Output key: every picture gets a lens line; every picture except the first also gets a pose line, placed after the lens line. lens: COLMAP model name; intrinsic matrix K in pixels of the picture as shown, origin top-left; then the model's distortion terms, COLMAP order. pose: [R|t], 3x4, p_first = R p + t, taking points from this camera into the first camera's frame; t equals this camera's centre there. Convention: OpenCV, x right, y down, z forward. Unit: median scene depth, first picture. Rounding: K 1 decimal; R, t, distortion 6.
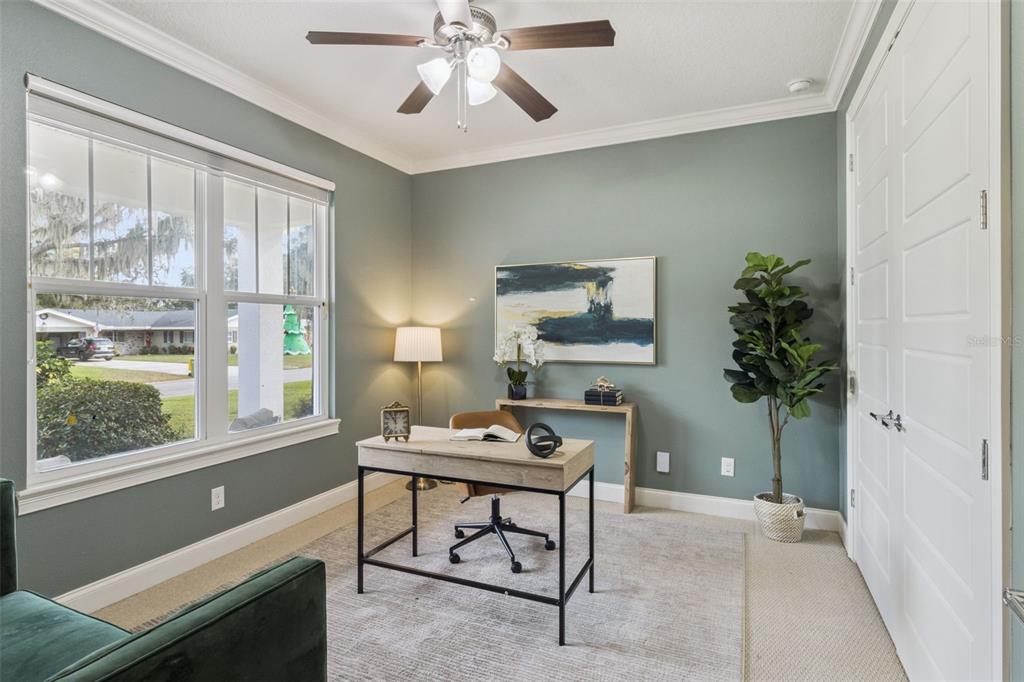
lens RADIAL K [[522.0, 0, 507.8], [0, 522.0, 323.9], [0, 0, 1]] dist [0.001010, 0.000217]
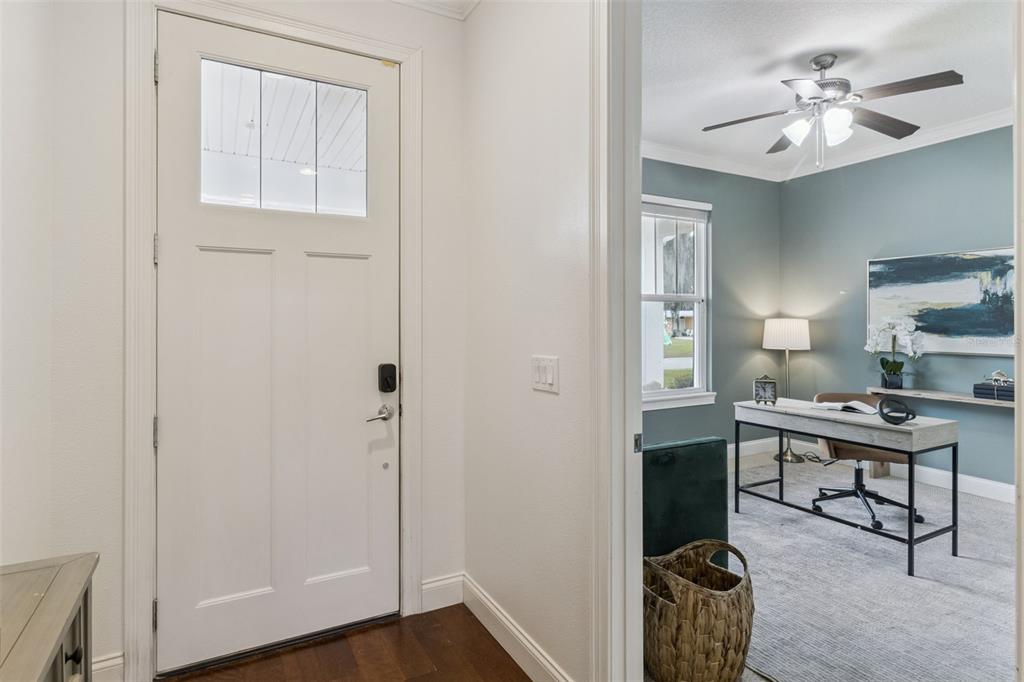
lens RADIAL K [[544.6, 0, 504.0], [0, 544.6, 323.0], [0, 0, 1]] dist [-0.001557, -0.000280]
pose [[0.793221, 0.003501, -0.608923, 0.068372], [0.005701, 0.999897, 0.013176, -0.003862], [0.608907, -0.013923, 0.793120, -0.337174]]
